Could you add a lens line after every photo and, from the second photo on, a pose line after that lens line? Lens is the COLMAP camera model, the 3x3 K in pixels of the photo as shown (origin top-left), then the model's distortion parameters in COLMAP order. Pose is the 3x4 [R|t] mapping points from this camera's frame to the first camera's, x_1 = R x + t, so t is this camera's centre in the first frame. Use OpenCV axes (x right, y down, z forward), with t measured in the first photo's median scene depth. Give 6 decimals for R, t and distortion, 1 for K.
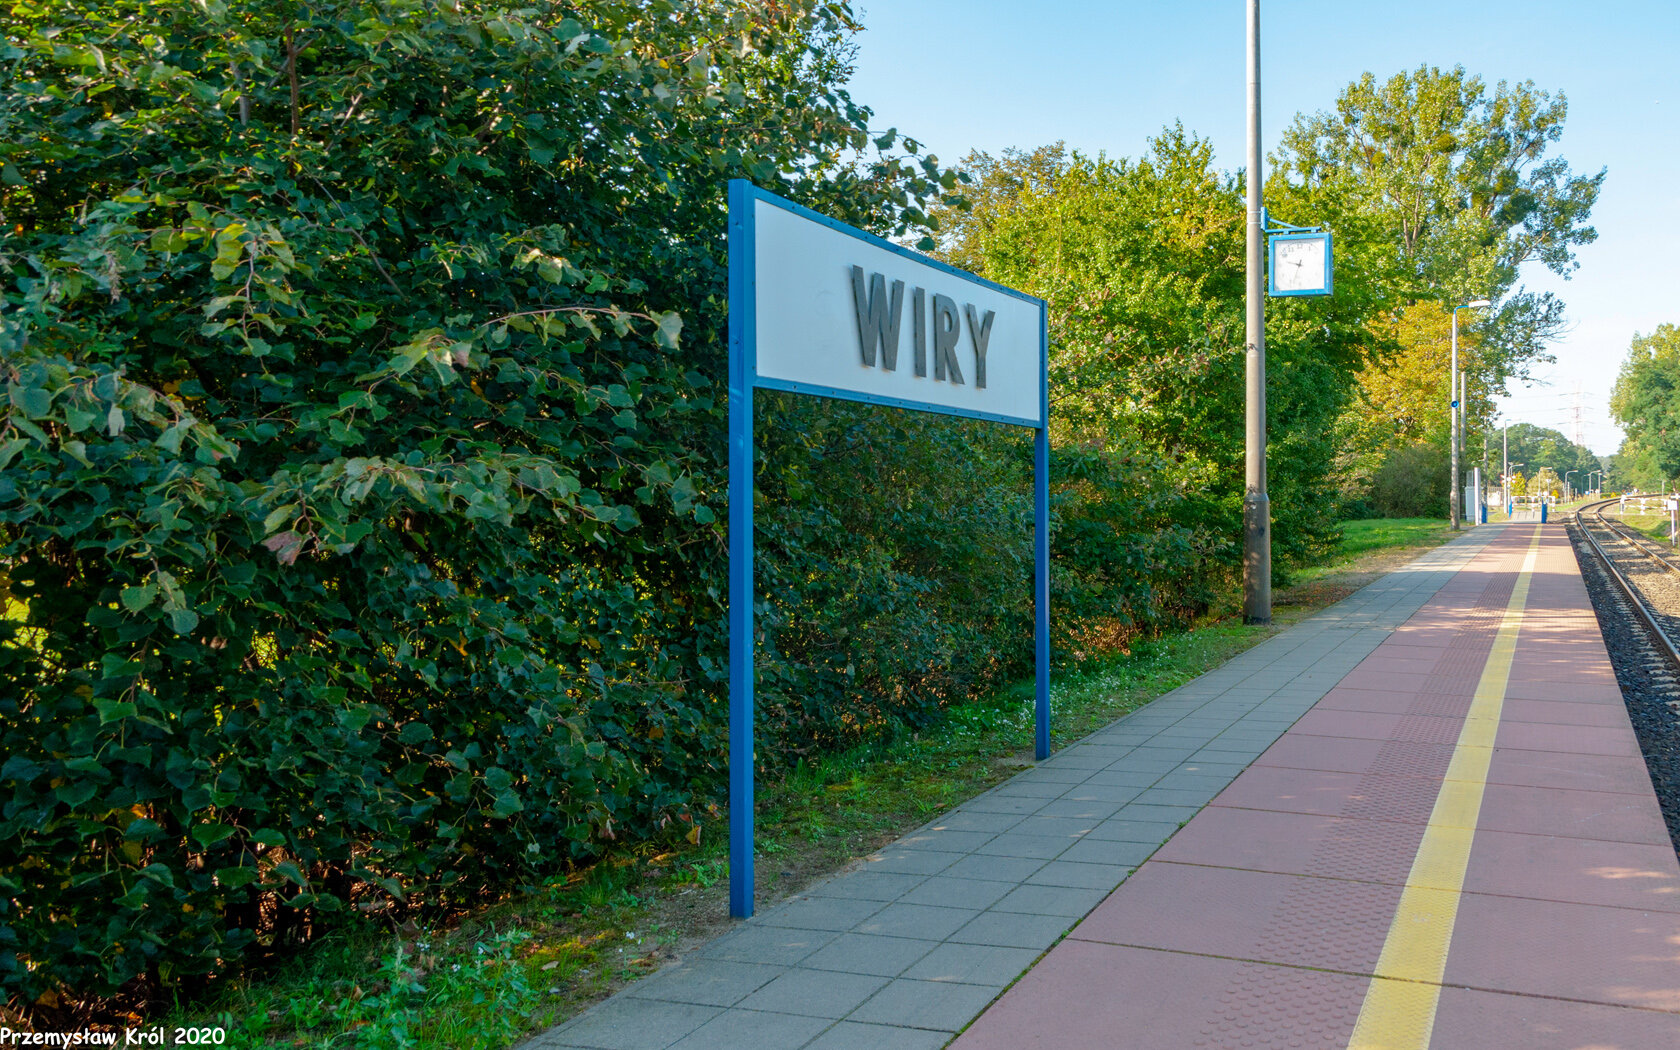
lens RADIAL K [[1468.2, 0, 1093.0], [0, 1468.2, 470.6], [0, 0, 1]] dist [0.041638, -0.000599]
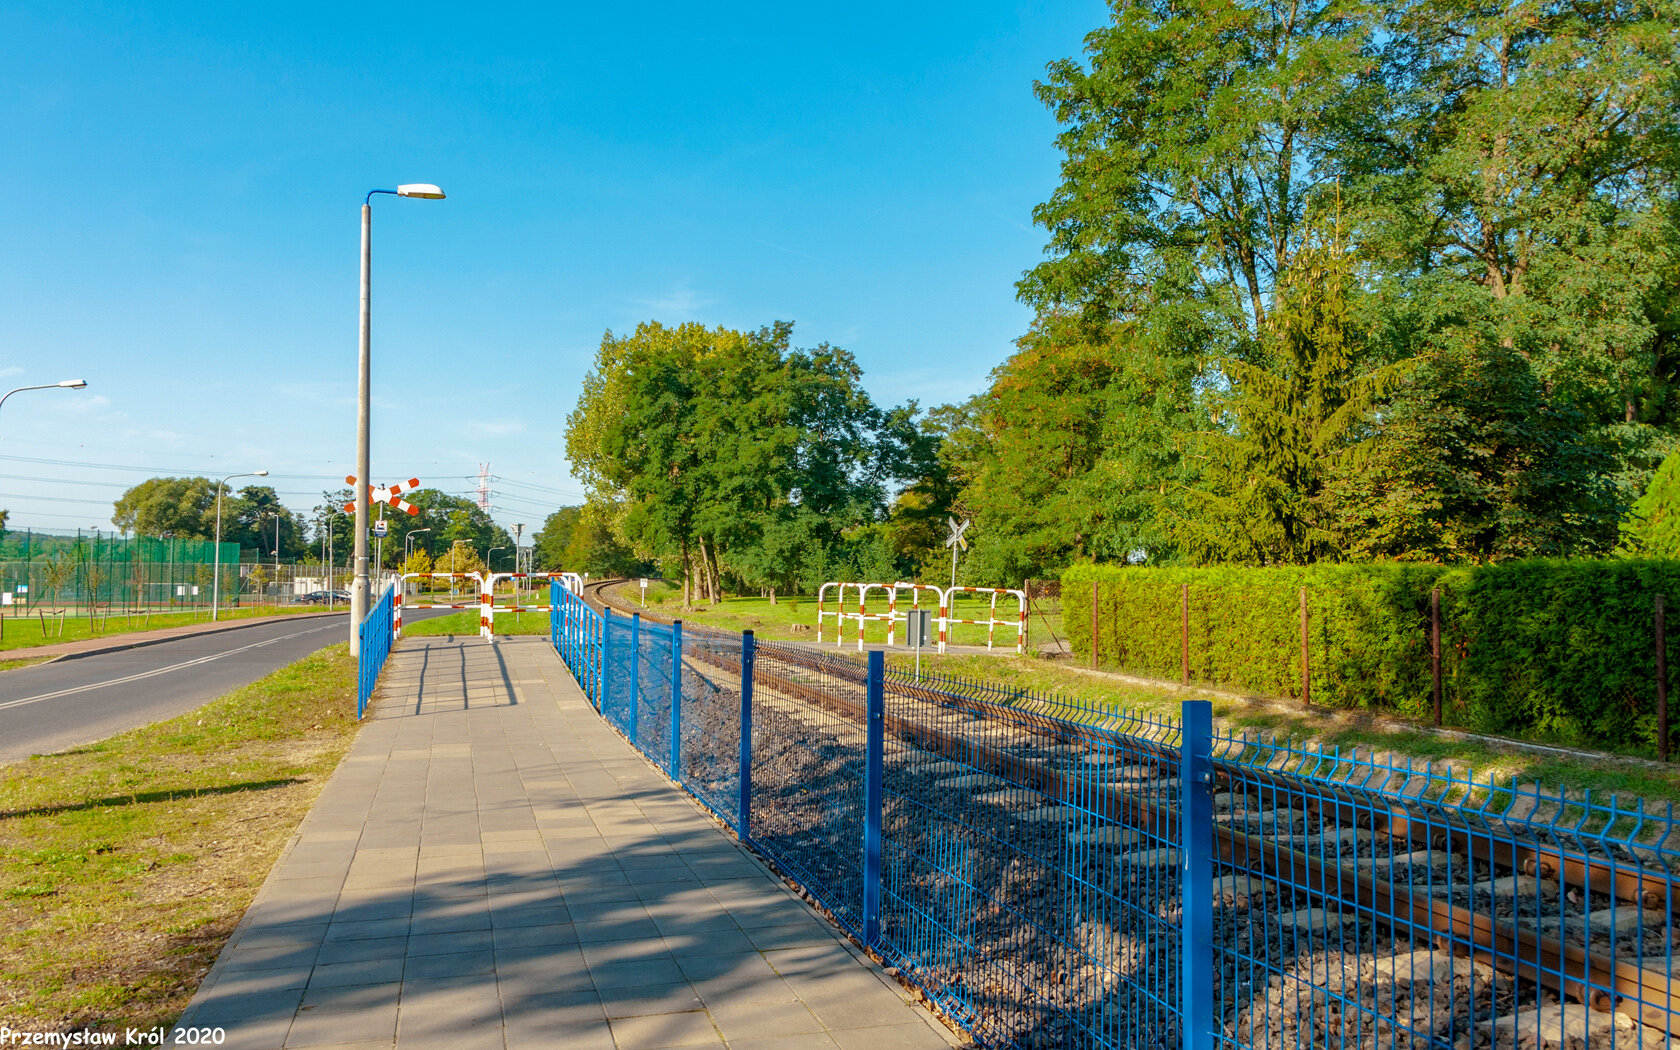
lens RADIAL K [[1556.3, 0, 934.9], [0, 1556.3, 529.4], [0, 0, 1]] dist [0.010094, 0.003537]
pose [[0.825587, 0.023968, 0.563766, 0.326351], [-0.014172, 0.999663, -0.021745, 0.021471], [-0.564097, 0.009963, 0.825648, 1.128466]]
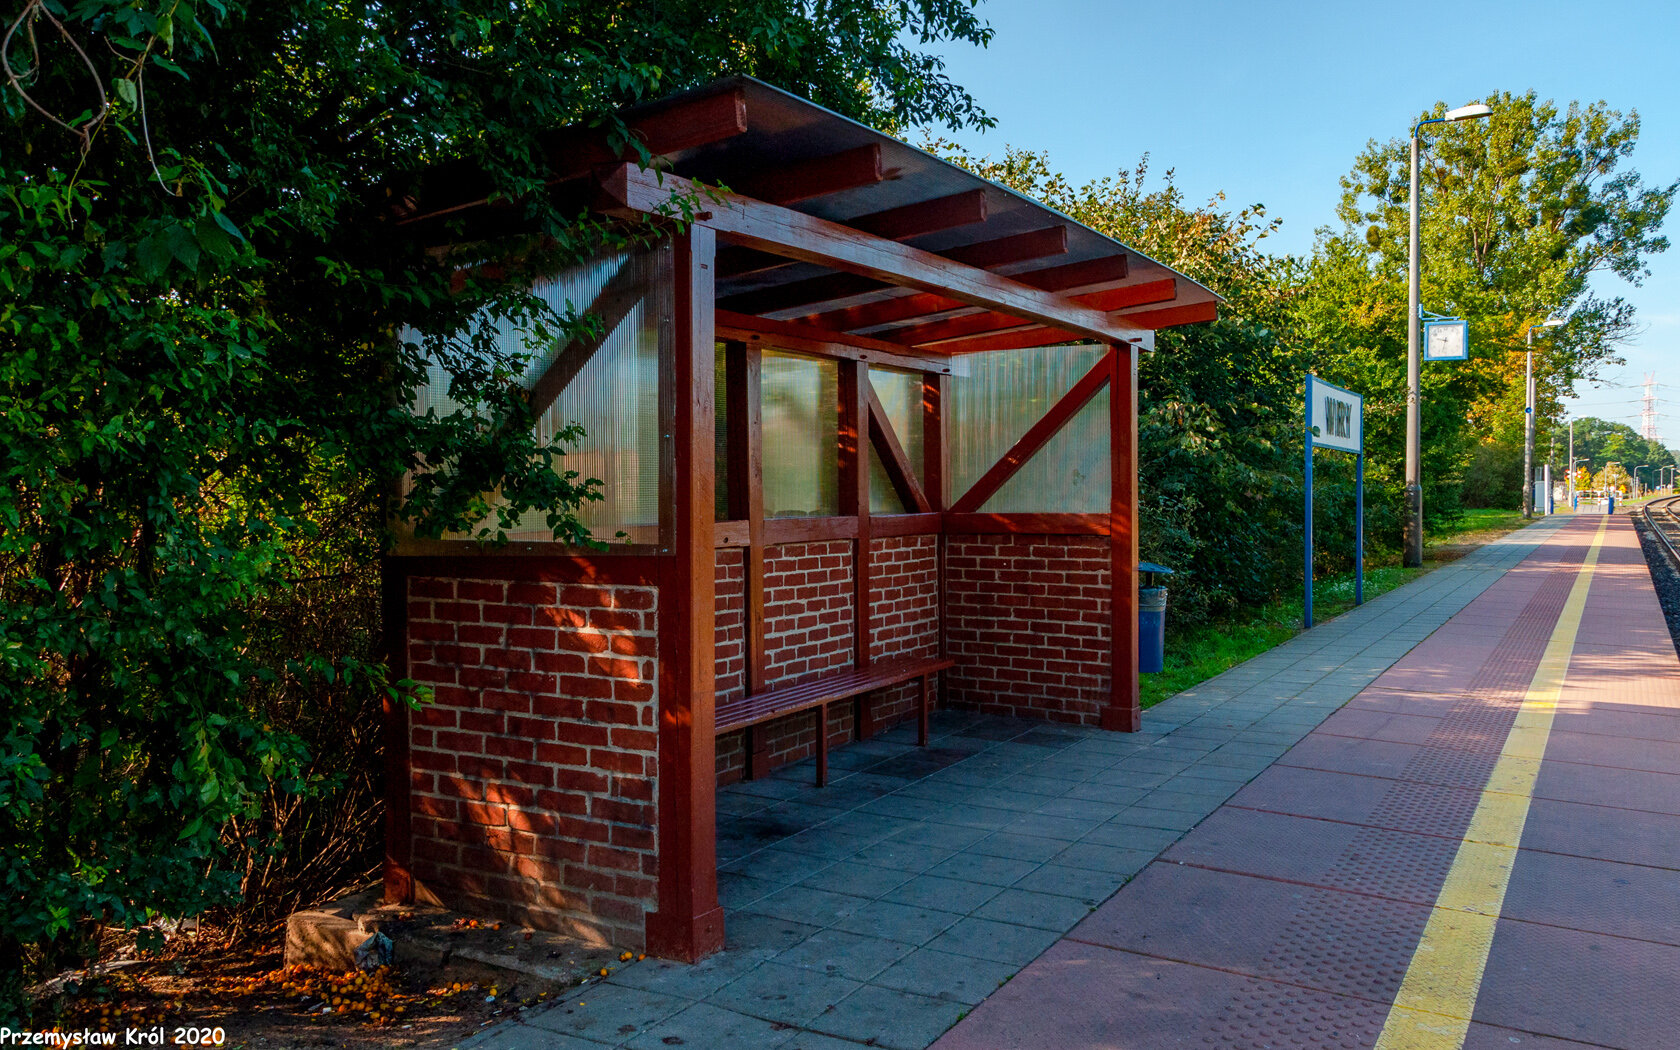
lens RADIAL K [[1375.2, 0, 842.0], [0, 1375.2, 508.3], [0, 0, 1]] dist [0.008289, -0.003761]
pose [[0.977671, 0.006673, -0.210038, -0.030088], [-0.000069, 0.999506, 0.031434, -0.001043], [0.210144, -0.030717, 0.977188, -0.097513]]
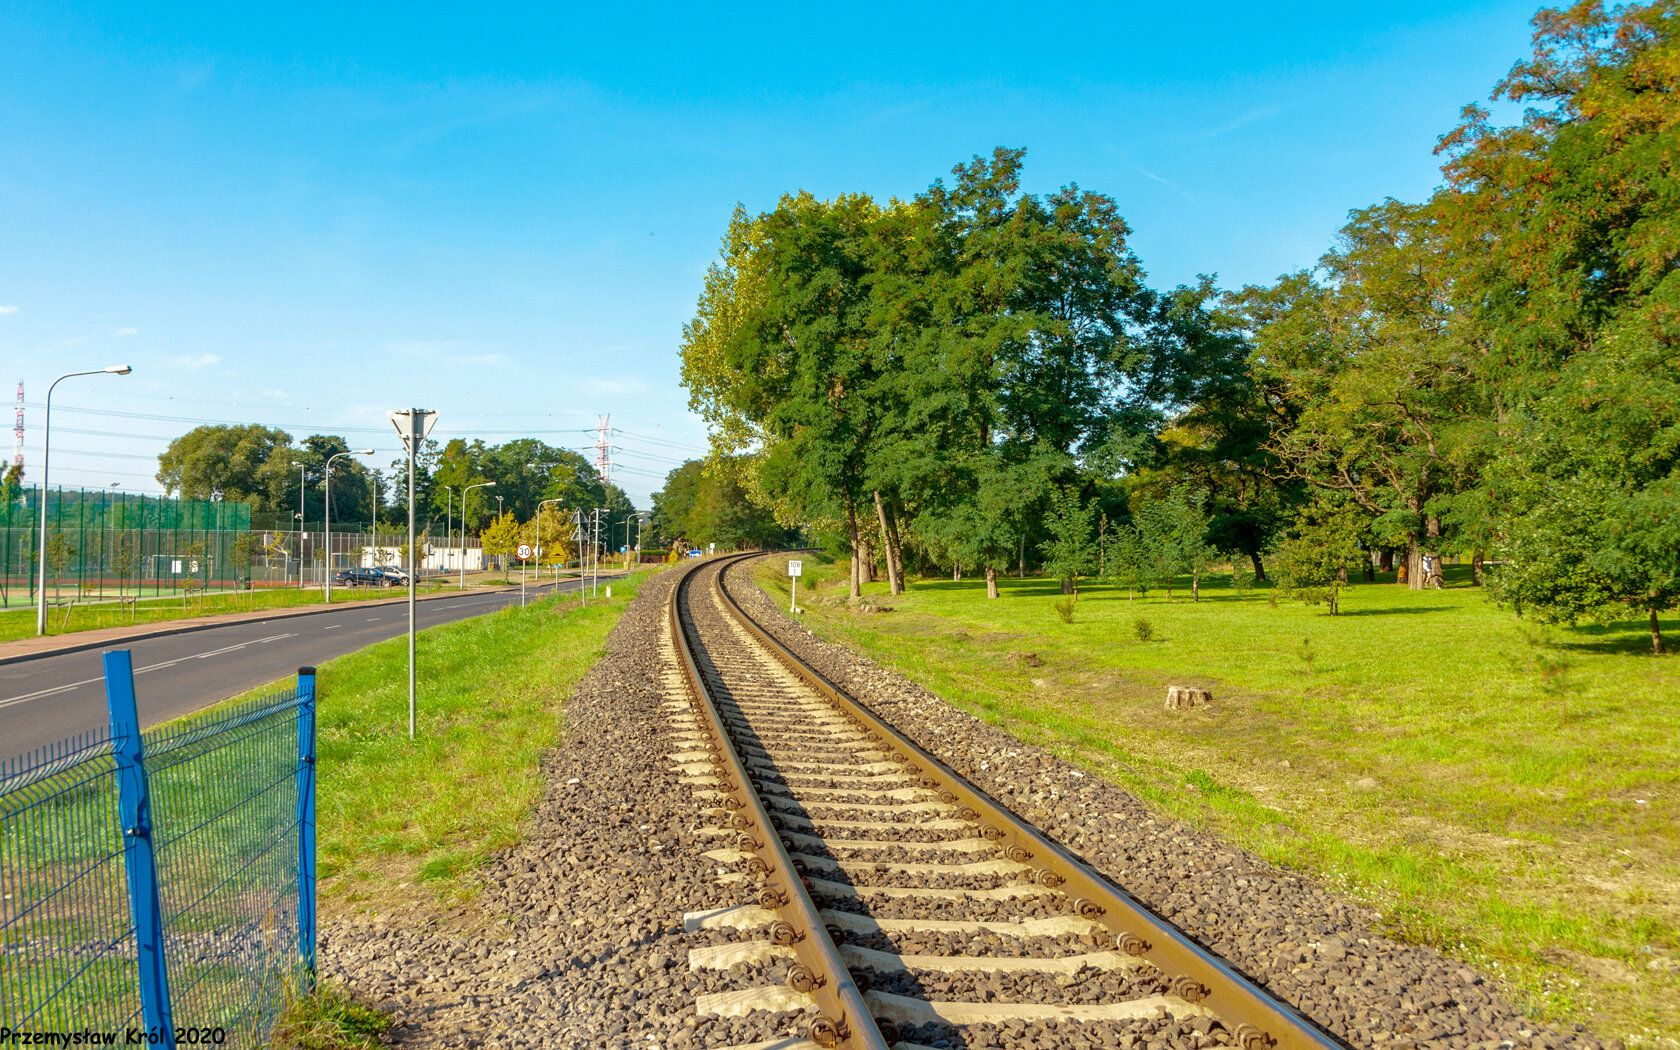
lens RADIAL K [[1854.2, 0, 840.0], [0, 1854.2, 525.0], [0, 0, 1]] dist [-0.007882, -0.001544]
pose [[0.902690, 0.014683, 0.430040, 0.471224], [-0.015971, 0.999872, -0.000613, 0.021703], [-0.429994, -0.006315, 0.902810, 1.467649]]
